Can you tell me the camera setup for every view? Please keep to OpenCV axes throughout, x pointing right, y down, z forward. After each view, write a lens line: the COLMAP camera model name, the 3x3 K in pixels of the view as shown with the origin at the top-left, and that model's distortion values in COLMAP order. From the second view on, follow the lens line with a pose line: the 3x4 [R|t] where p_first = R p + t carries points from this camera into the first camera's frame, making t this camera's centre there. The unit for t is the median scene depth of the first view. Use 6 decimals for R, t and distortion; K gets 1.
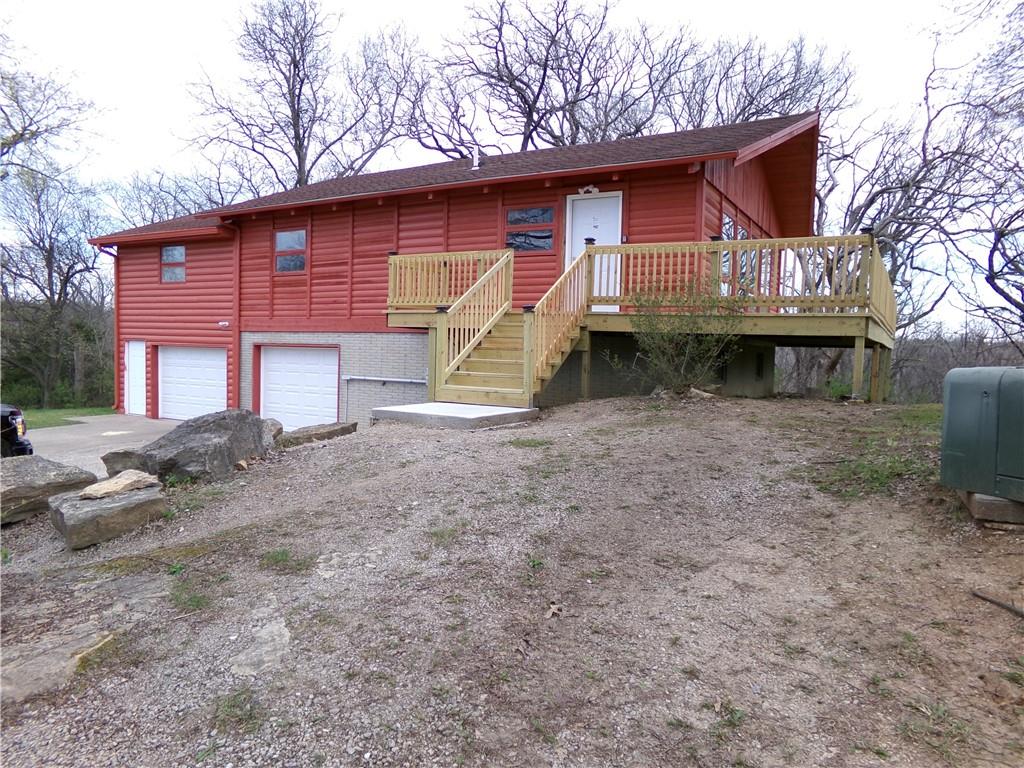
lens RADIAL K [[702.9, 0, 511.8], [0, 702.9, 382.9], [0, 0, 1]] dist [0.007942, 0.014248]
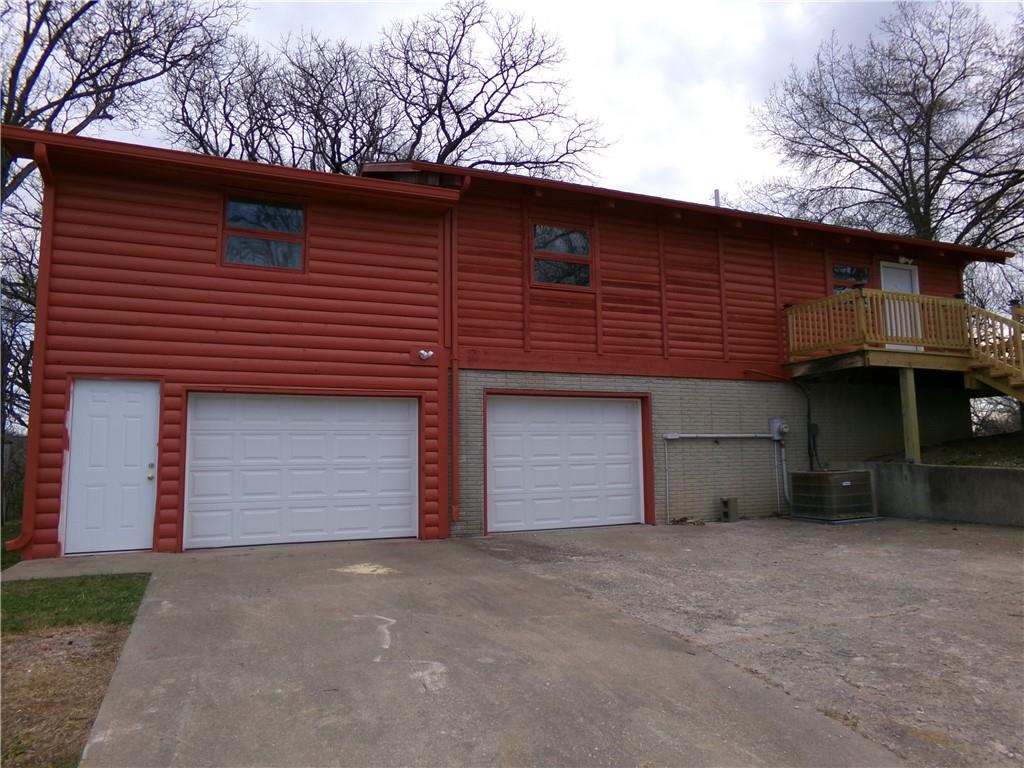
lens RADIAL K [[702.9, 0, 511.8], [0, 702.9, 384.2], [0, 0, 1]] dist [0.007942, 0.014248]
pose [[0.588664, 0.045355, 0.807105, -0.895642], [0.058218, 0.993454, -0.098289, 0.000953], [-0.806279, 0.104848, 0.582170, 0.657883]]
